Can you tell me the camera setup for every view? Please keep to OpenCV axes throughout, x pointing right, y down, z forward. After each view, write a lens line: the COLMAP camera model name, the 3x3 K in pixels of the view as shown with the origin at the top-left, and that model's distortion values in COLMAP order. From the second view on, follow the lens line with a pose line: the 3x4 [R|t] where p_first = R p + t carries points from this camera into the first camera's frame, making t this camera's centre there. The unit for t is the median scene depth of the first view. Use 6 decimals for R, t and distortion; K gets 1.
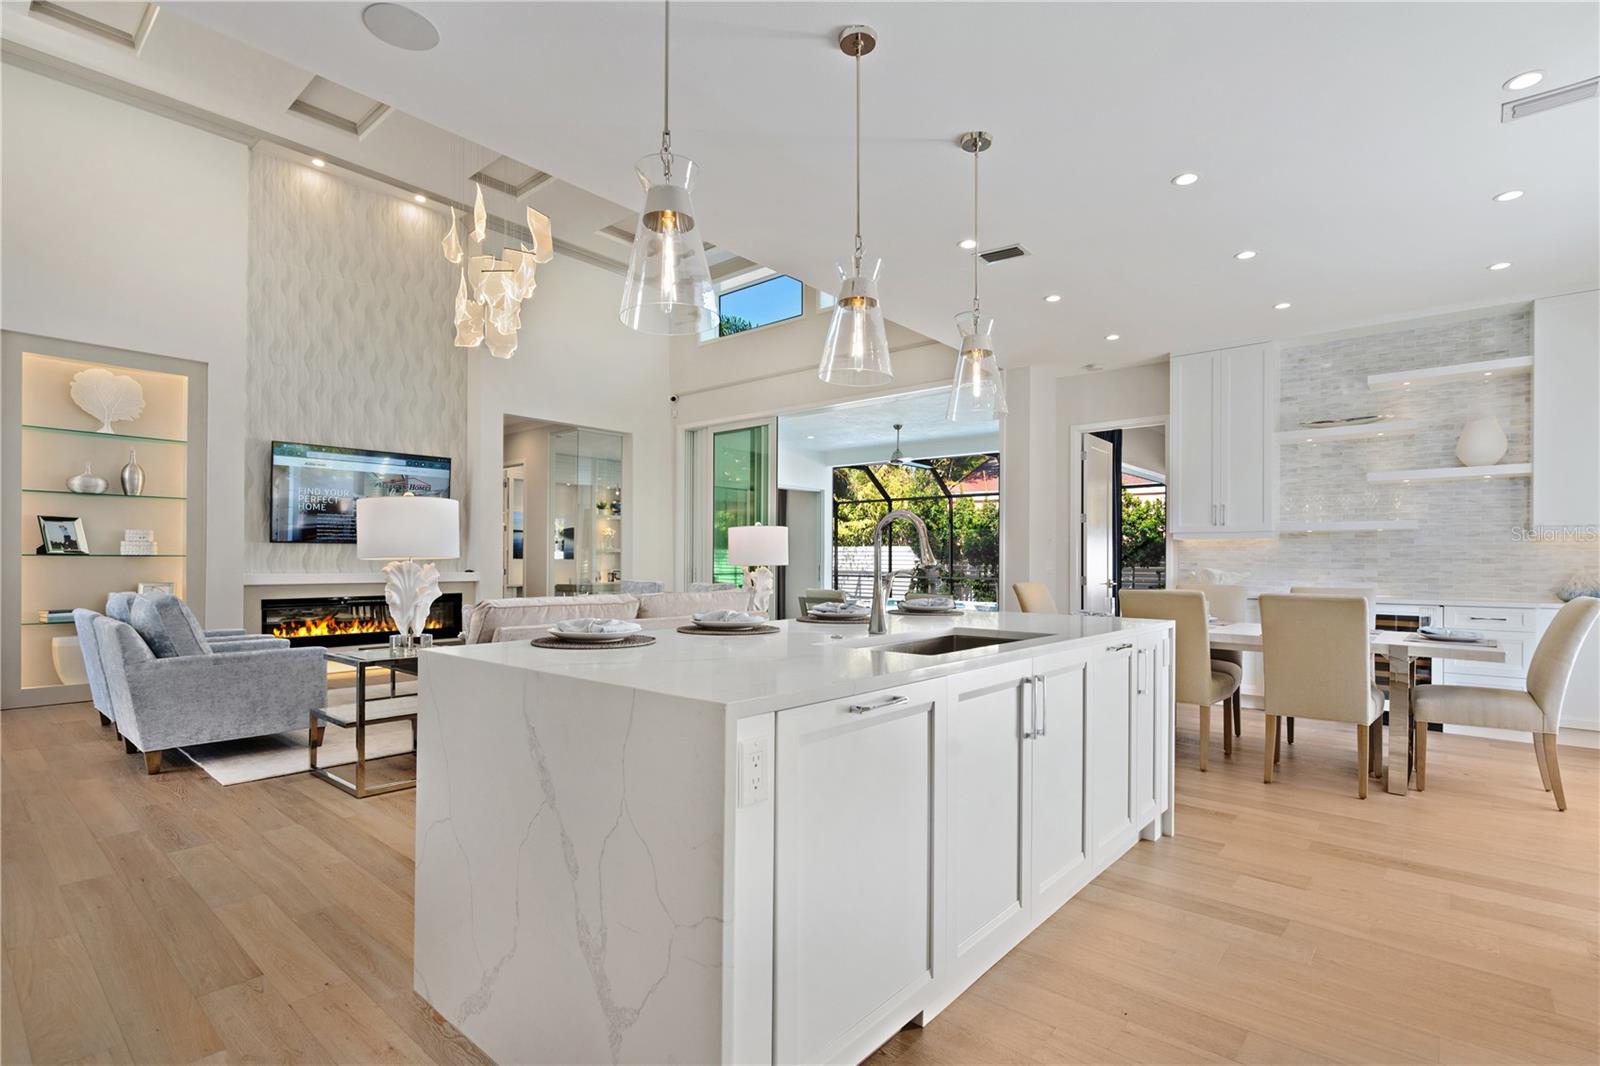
lens RADIAL K [[764.0, 0, 831.5], [0, 764.0, 558.8], [0, 0, 1]] dist [-0.002198, 0.000043]
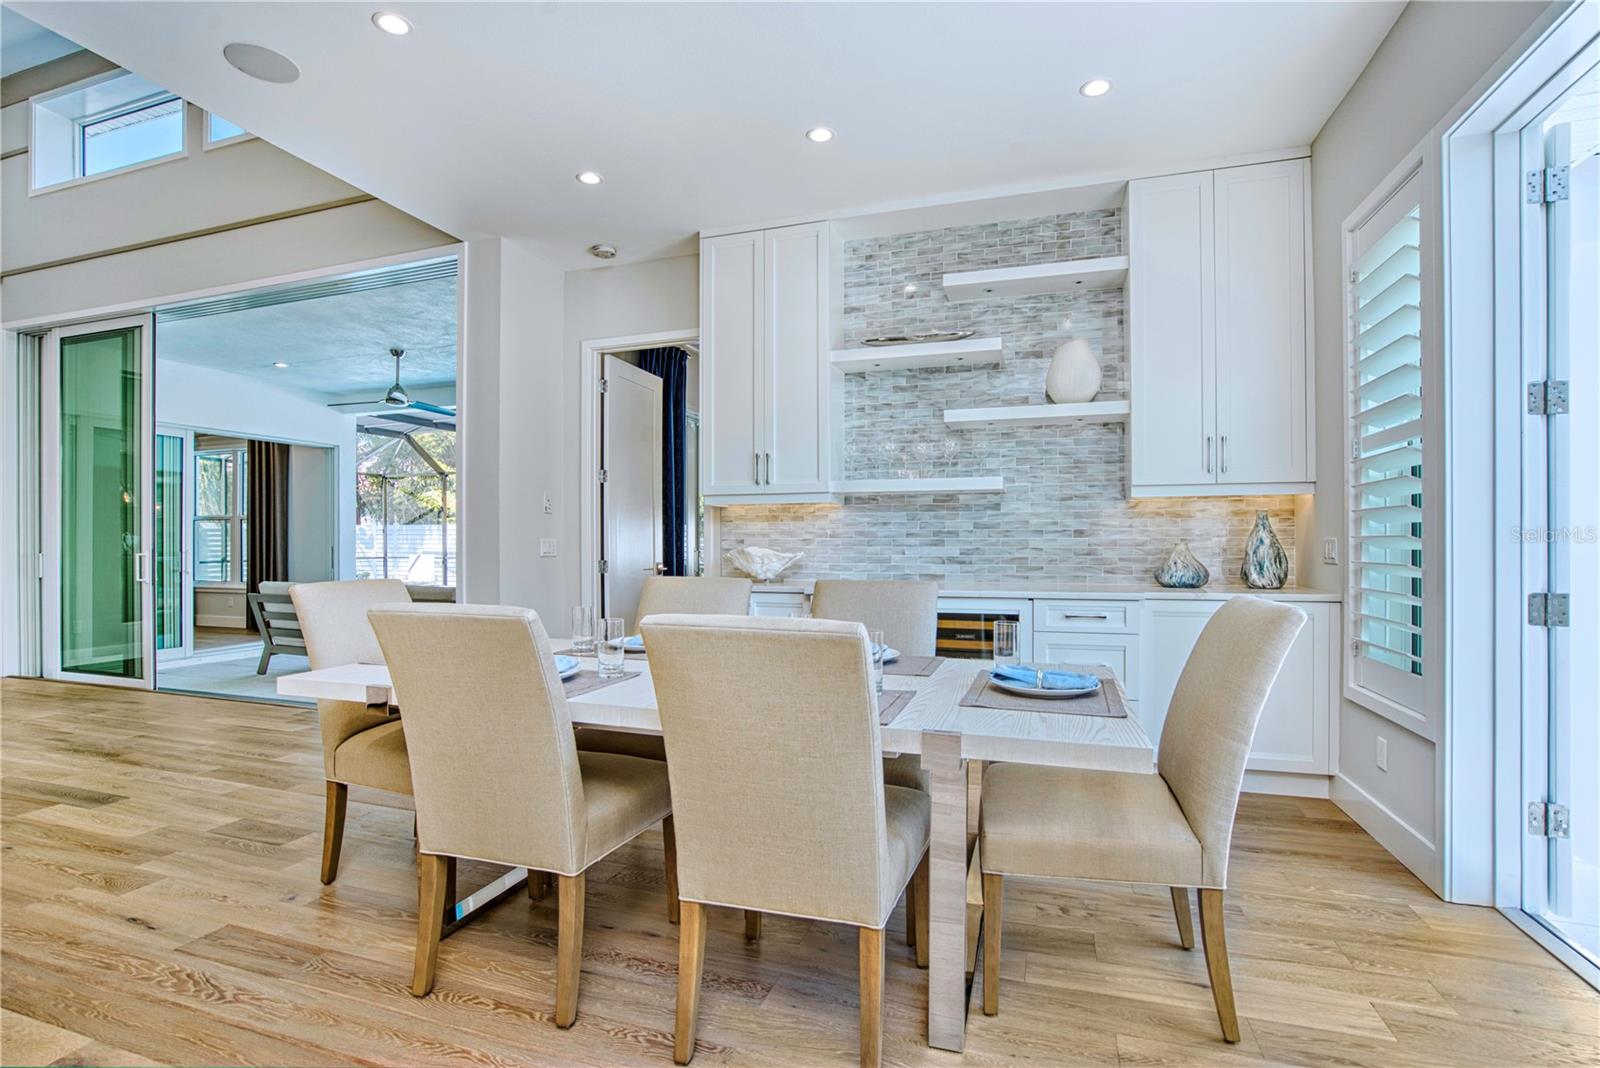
lens RADIAL K [[740.8, 0, 798.6], [0, 740.8, 536.7], [0, 0, 1]] dist [-0.054663, 0.019793]
pose [[0.933602, -0.006855, 0.358246, 0.319965], [0.007186, 0.999974, 0.000406, 0.003366], [-0.358239, 0.002195, 0.933627, 0.397010]]
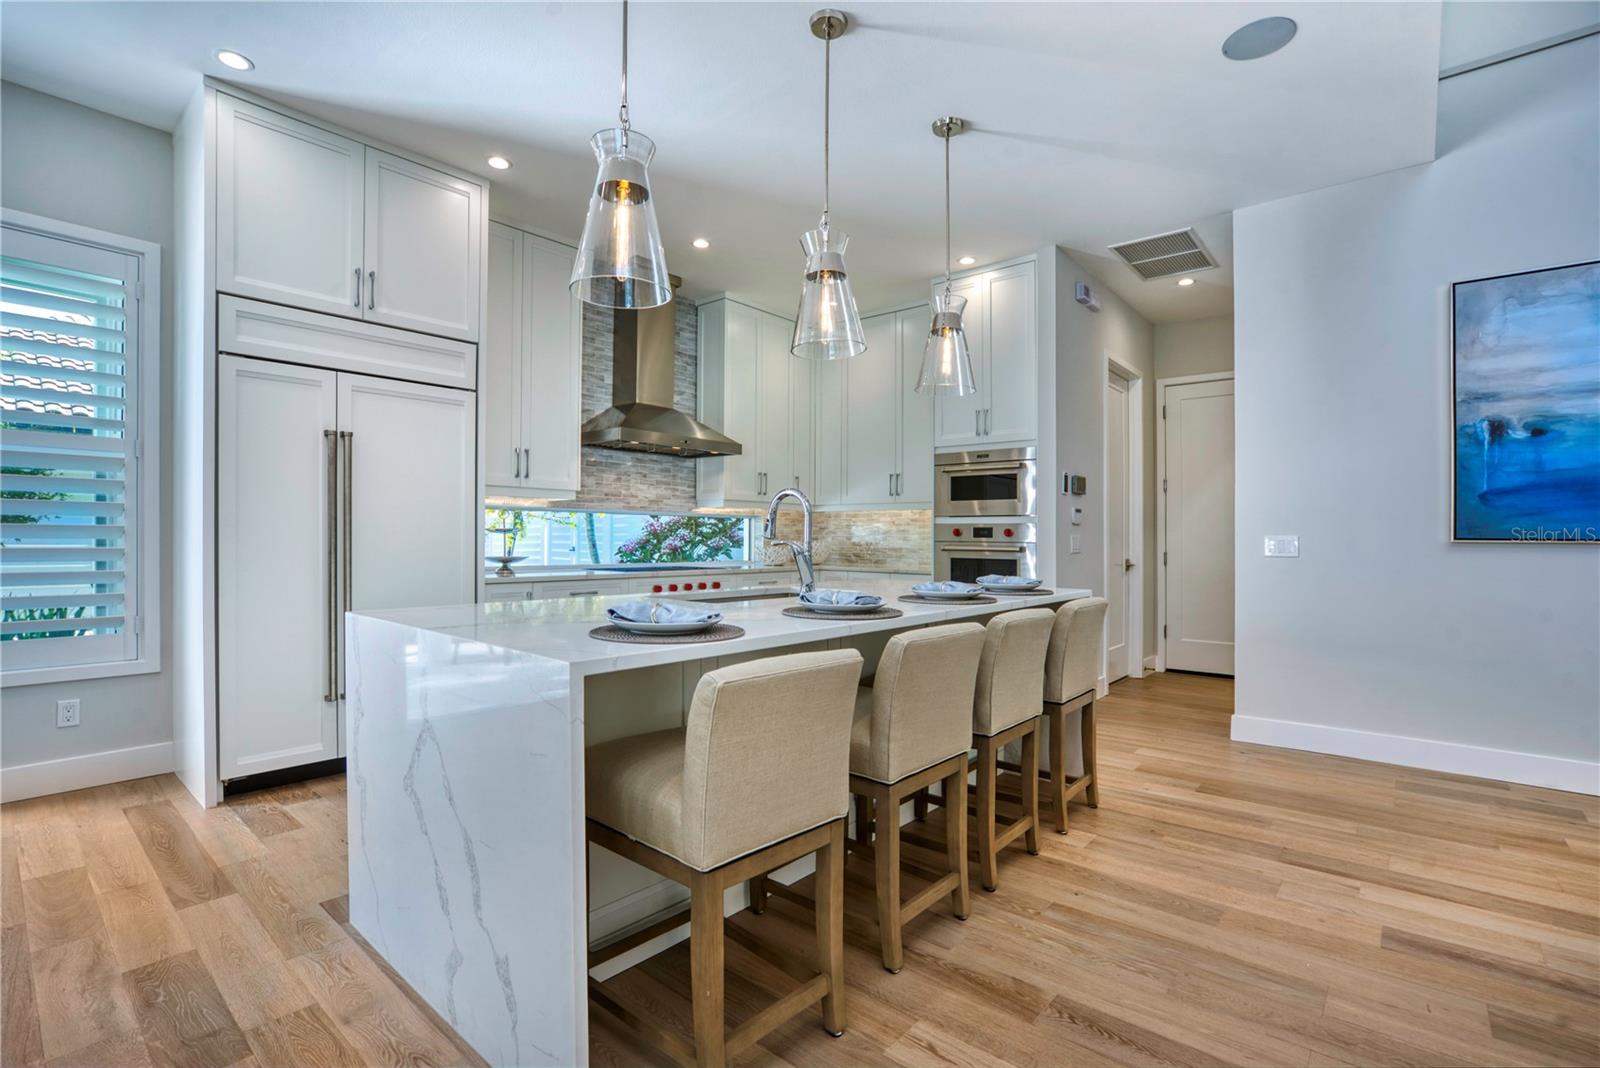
lens RADIAL K [[740.8, 0, 798.6], [0, 740.8, 536.7], [0, 0, 1]] dist [-0.054663, 0.019793]
pose [[-0.999434, -0.012548, 0.031203, 0.015821], [-0.012544, 0.999921, 0.000336, 0.006471], [-0.031205, -0.000055, -0.999513, 0.866721]]
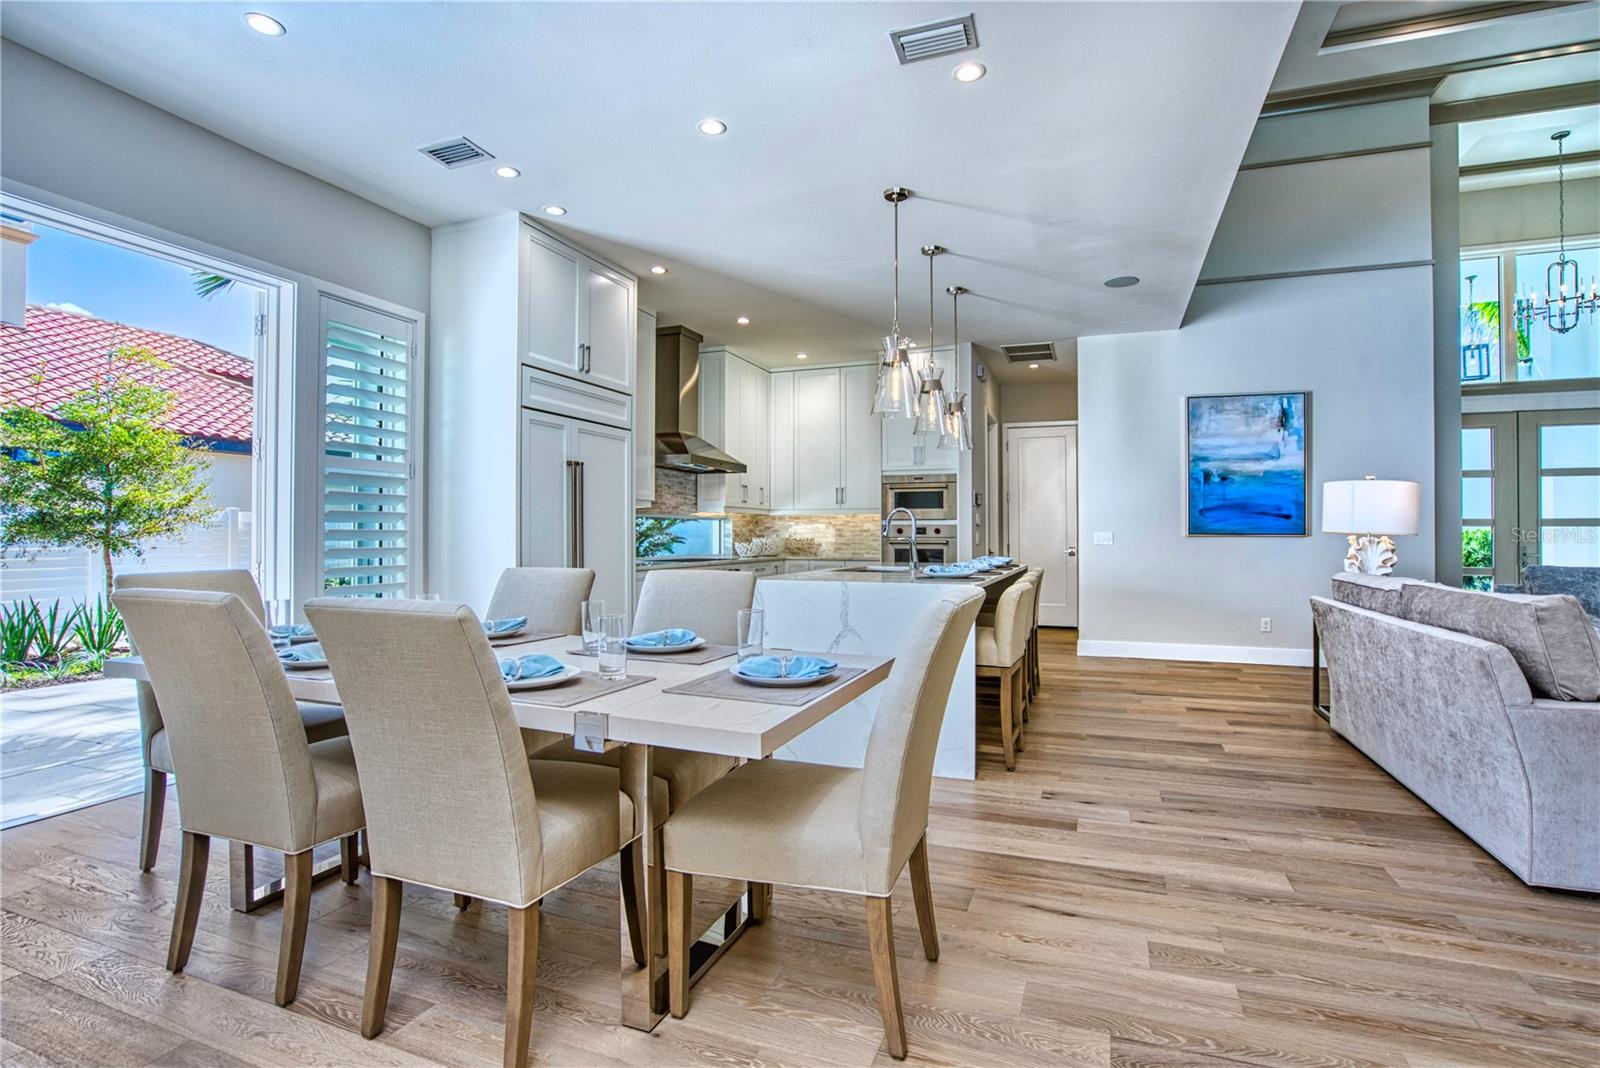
lens RADIAL K [[739.1, 0, 820.3], [0, 739.1, 535.8], [0, 0, 1]] dist [-0.066823, 0.017278]
pose [[-0.951639, -0.005853, -0.307162, 0.389203], [-0.006355, 0.999980, 0.000635, 0.008111], [0.307152, 0.002556, -0.951657, 1.159999]]
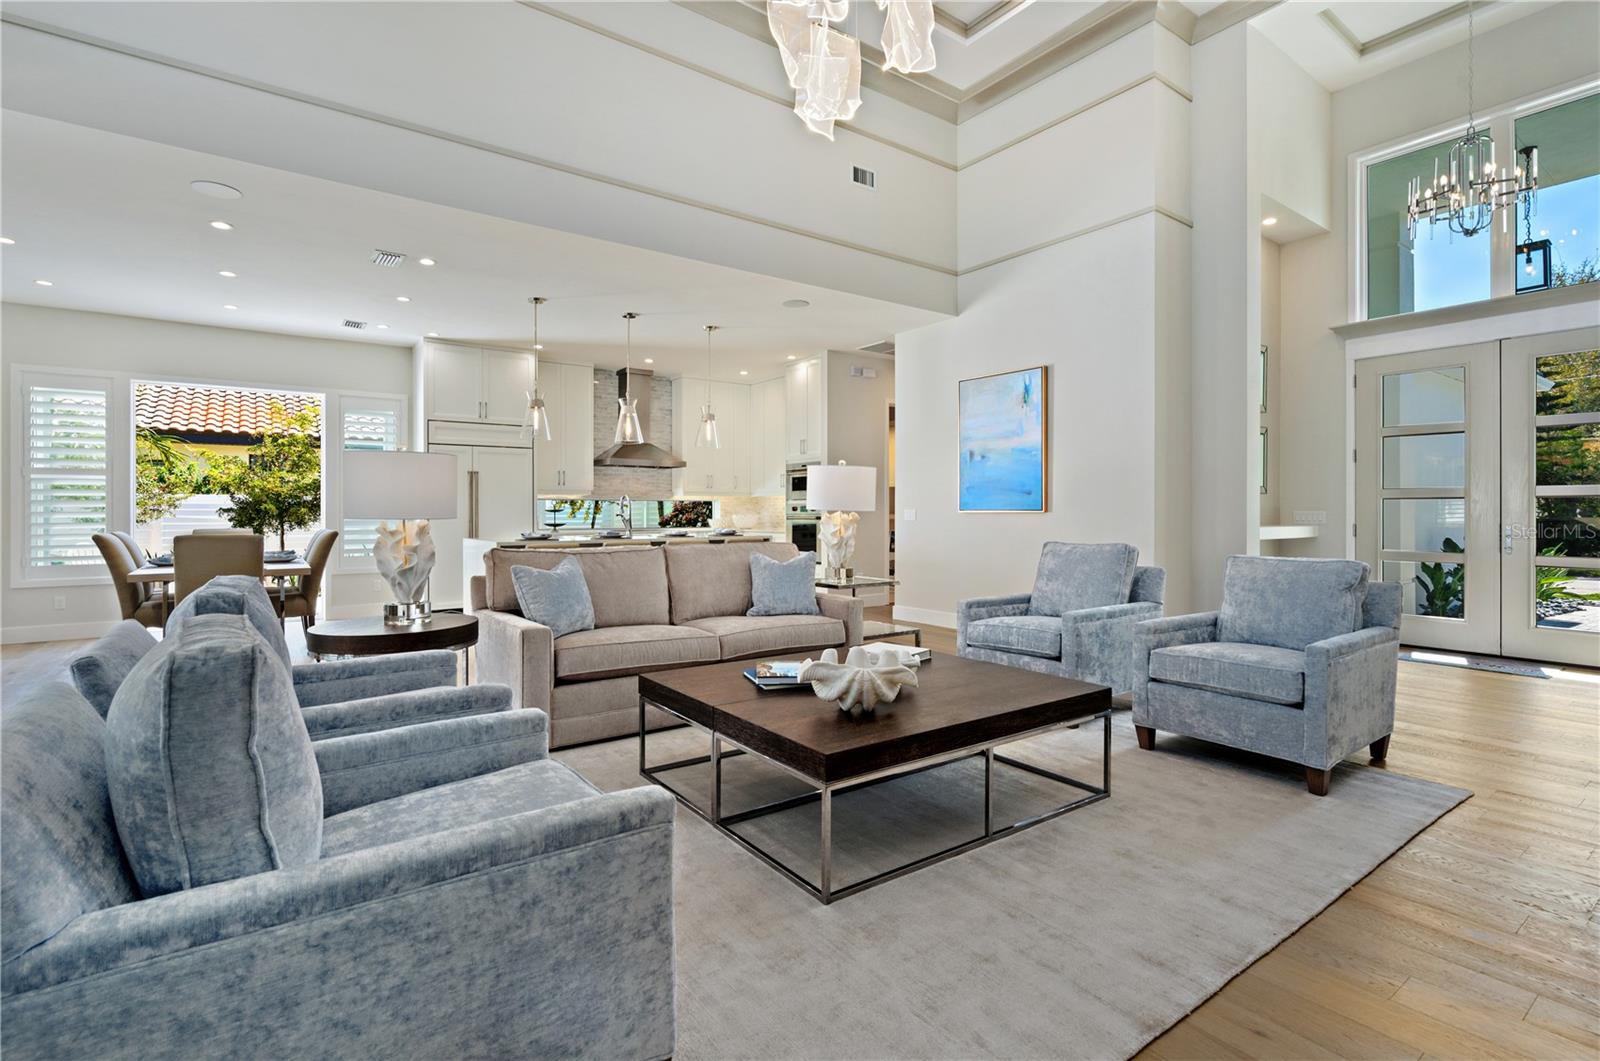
lens RADIAL K [[741.8, 0, 797.2], [0, 741.8, 500.4], [0, 0, 1]] dist [-0.001111, -0.000121]
pose [[-0.962382, -0.000154, 0.271701, -0.587704], [-0.001800, 0.999982, -0.005808, -0.007095], [-0.271695, -0.006079, -0.962364, 1.505779]]
